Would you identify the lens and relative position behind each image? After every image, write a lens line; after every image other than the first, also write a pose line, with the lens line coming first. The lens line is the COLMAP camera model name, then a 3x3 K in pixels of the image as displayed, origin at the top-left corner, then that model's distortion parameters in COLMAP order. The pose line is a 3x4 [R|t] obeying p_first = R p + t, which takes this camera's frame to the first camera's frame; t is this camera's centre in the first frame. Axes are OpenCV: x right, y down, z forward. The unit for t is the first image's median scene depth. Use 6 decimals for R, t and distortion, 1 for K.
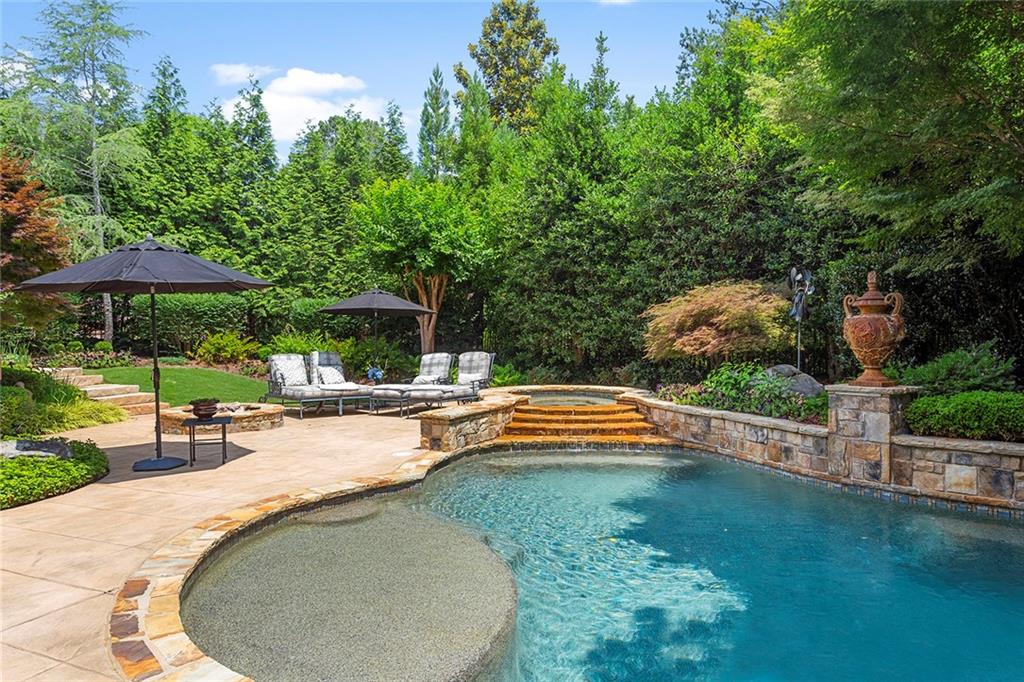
lens RADIAL K [[692.7, 0, 511.7], [0, 692.7, 341.4], [0, 0, 1]] dist [0.001349, 0.003245]
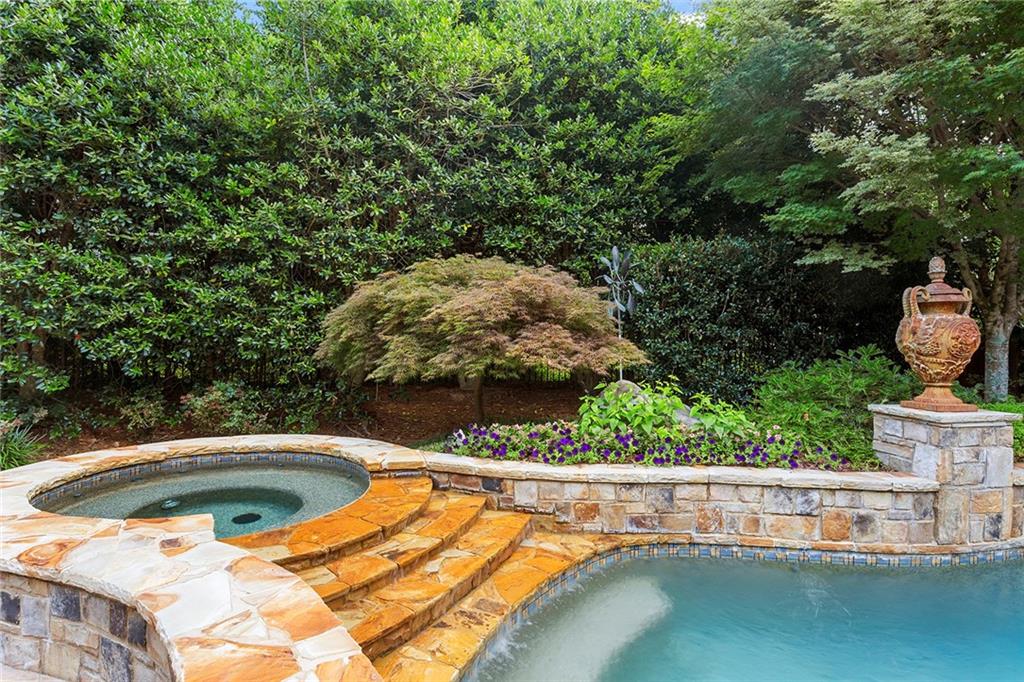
lens RADIAL K [[580.0, 0, 511.7], [0, 580.0, 342.6], [0, 0, 1]] dist [-0.005677, -0.000953]
pose [[0.457970, 0.004985, 0.888954, -0.134564], [-0.003391, 0.999987, -0.003861, -0.002484], [-0.888961, -0.001246, 0.457981, 0.614859]]
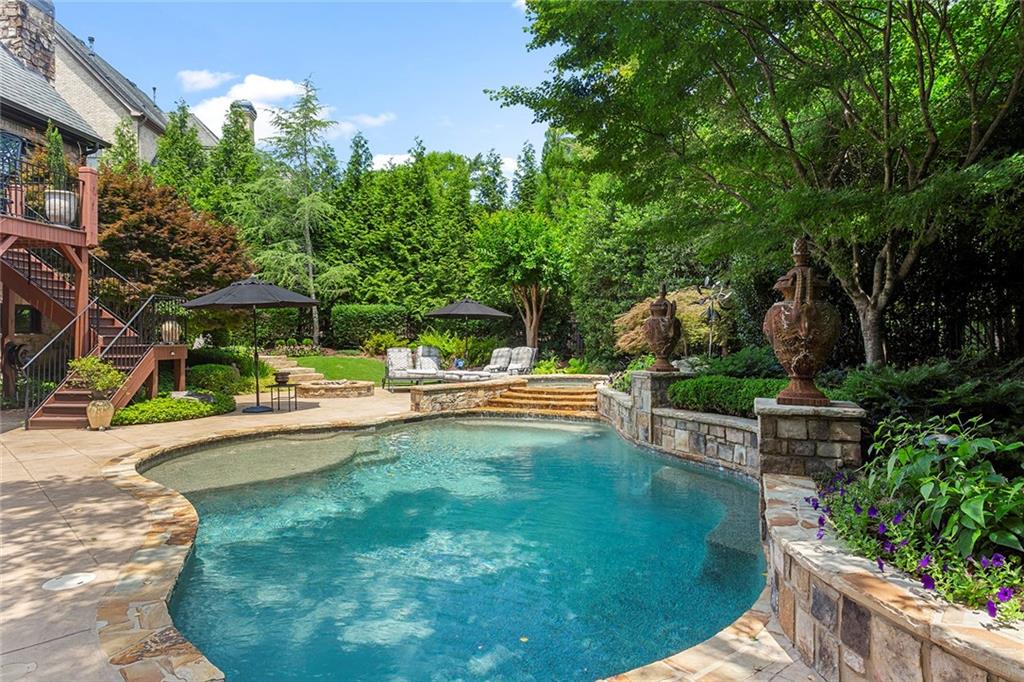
lens RADIAL K [[692.7, 0, 511.2], [0, 692.7, 341.0], [0, 0, 1]] dist [0.001349, 0.003245]
pose [[0.912796, 0.002607, -0.408406, 0.439985], [-0.002760, 0.999996, 0.000215, 0.003742], [0.408405, 0.000931, 0.912800, -0.173525]]
